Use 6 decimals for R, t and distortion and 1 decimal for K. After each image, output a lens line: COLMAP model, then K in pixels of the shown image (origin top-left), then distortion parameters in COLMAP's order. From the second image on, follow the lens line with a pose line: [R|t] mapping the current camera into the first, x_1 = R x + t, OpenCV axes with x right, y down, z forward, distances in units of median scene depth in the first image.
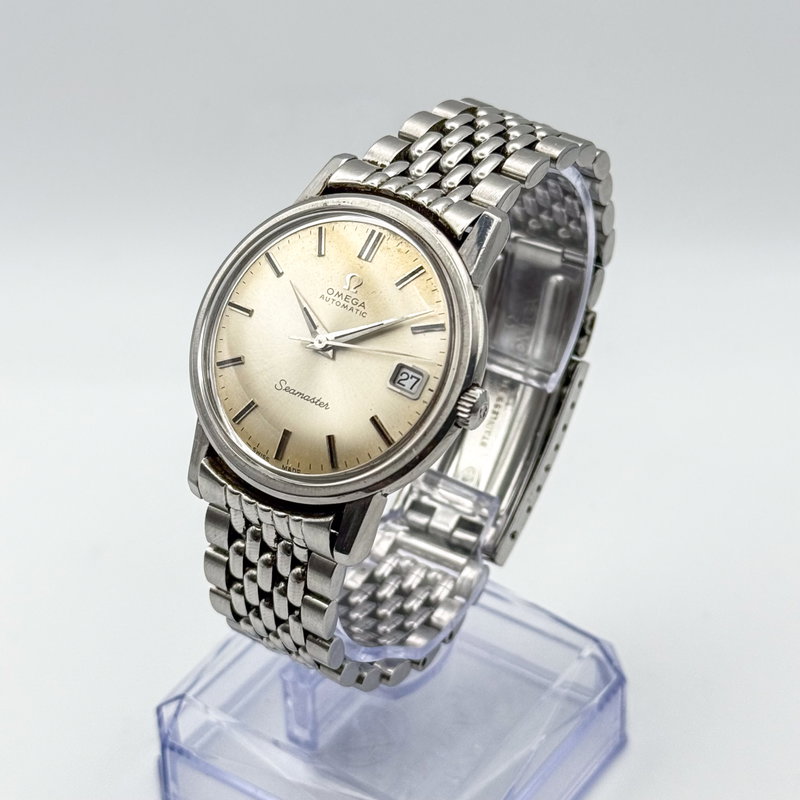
lens RADIAL K [[2071.9, 0, 400.0], [0, 2071.9, 400.0], [0, 0, 1]] dist [0.016910, -0.299261]
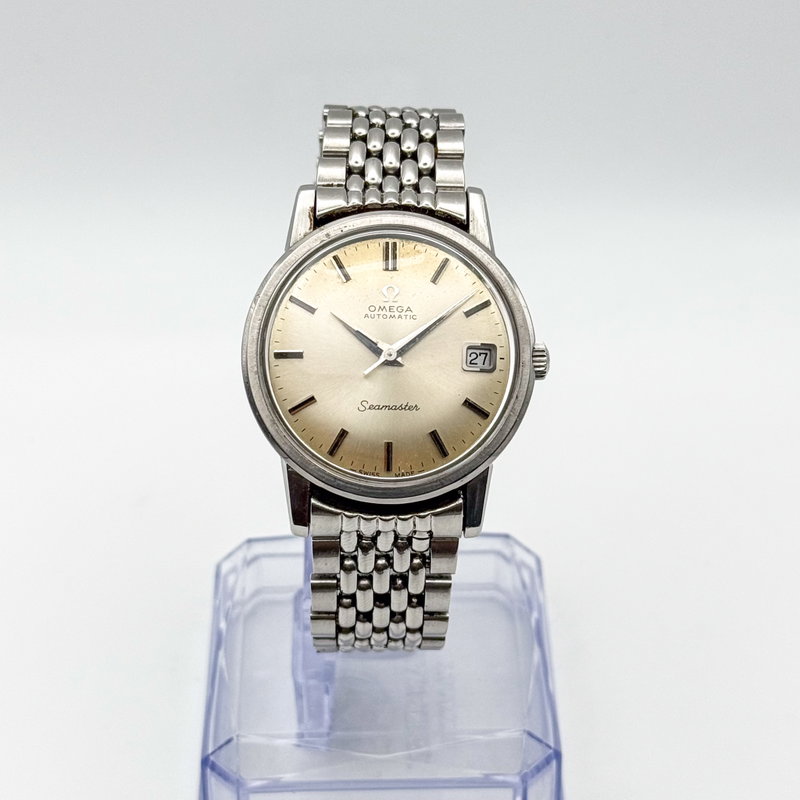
lens RADIAL K [[2071.9, 0, 400.0], [0, 2071.9, 400.0], [0, 0, 1]] dist [0.016910, -0.299261]
pose [[0.820267, -0.359068, 0.445234, -0.506982], [0.337327, 0.932310, 0.130414, -0.140500], [-0.461923, 0.043215, 0.885866, 0.039982]]
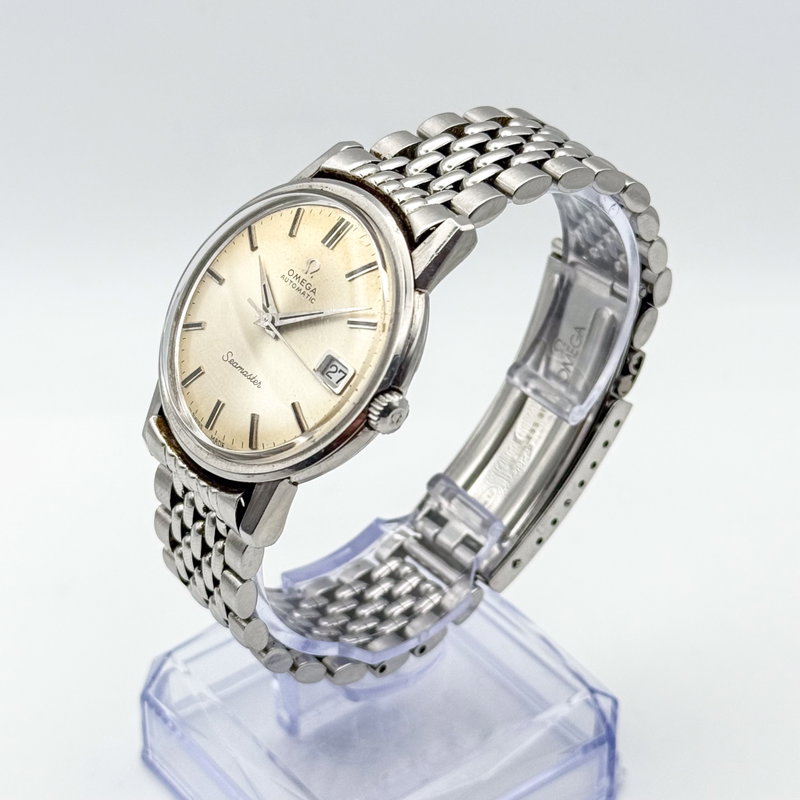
lens RADIAL K [[2071.9, 0, 400.0], [0, 2071.9, 400.0], [0, 0, 1]] dist [0.016910, -0.299261]
pose [[0.950689, 0.182238, -0.250956, 0.270121], [-0.184612, 0.982708, 0.014259, -0.015984], [0.249215, 0.032774, 0.967893, 0.053111]]
